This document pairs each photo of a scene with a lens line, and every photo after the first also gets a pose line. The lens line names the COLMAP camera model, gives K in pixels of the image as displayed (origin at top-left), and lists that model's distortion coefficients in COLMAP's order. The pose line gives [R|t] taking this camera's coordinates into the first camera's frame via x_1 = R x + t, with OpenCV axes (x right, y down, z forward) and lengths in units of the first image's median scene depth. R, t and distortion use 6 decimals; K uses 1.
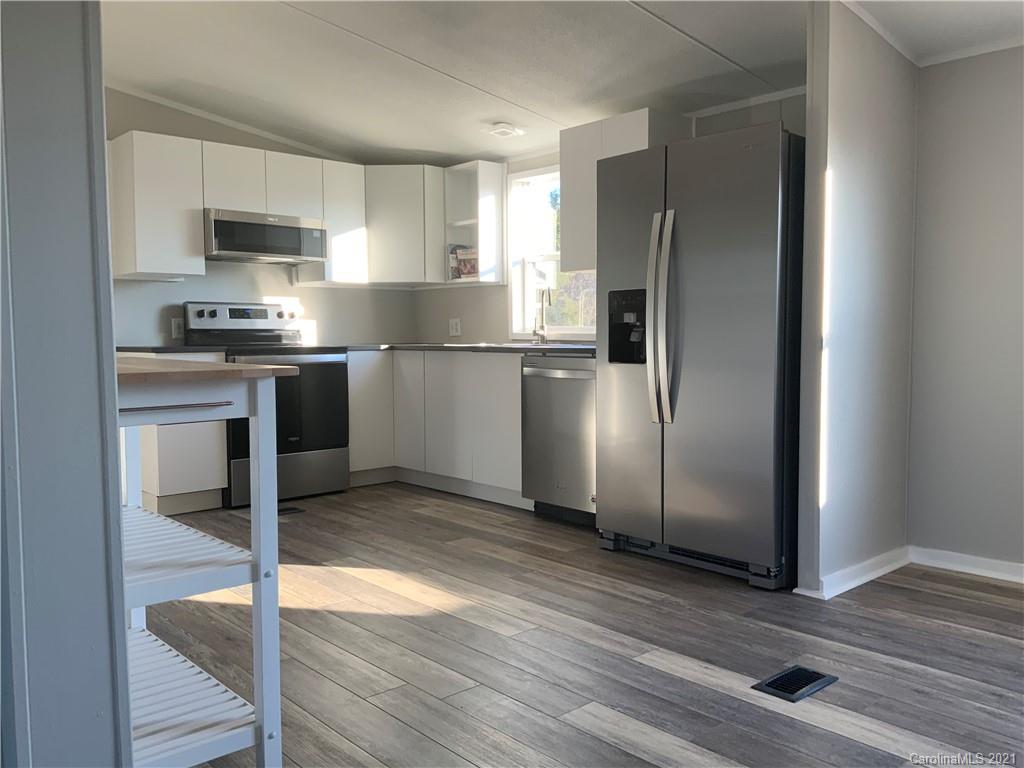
lens RADIAL K [[845.2, 0, 510.2], [0, 845.2, 380.7], [0, 0, 1]] dist [0.107306, -0.223959]
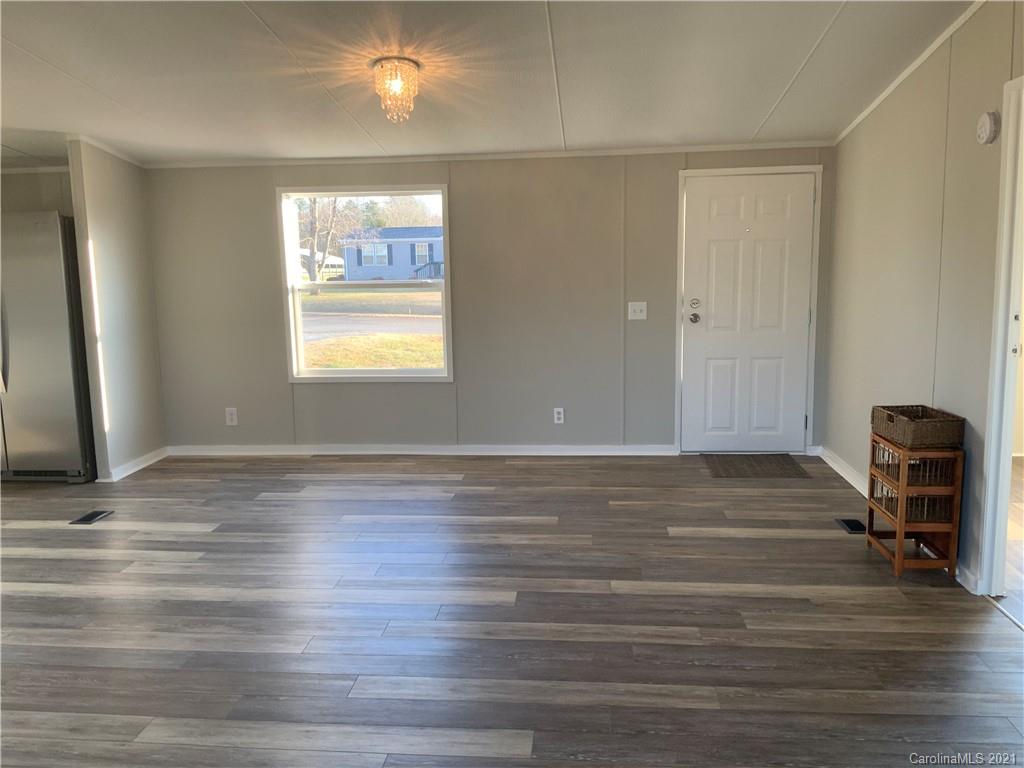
lens RADIAL K [[856.9, 0, 507.8], [0, 856.9, 384.3], [0, 0, 1]] dist [0.067755, -0.101260]
pose [[0.742589, -0.114480, 0.659891, -0.193777], [0.059098, 0.992640, 0.105702, -0.091253], [-0.667135, -0.039495, 0.743889, -0.893678]]
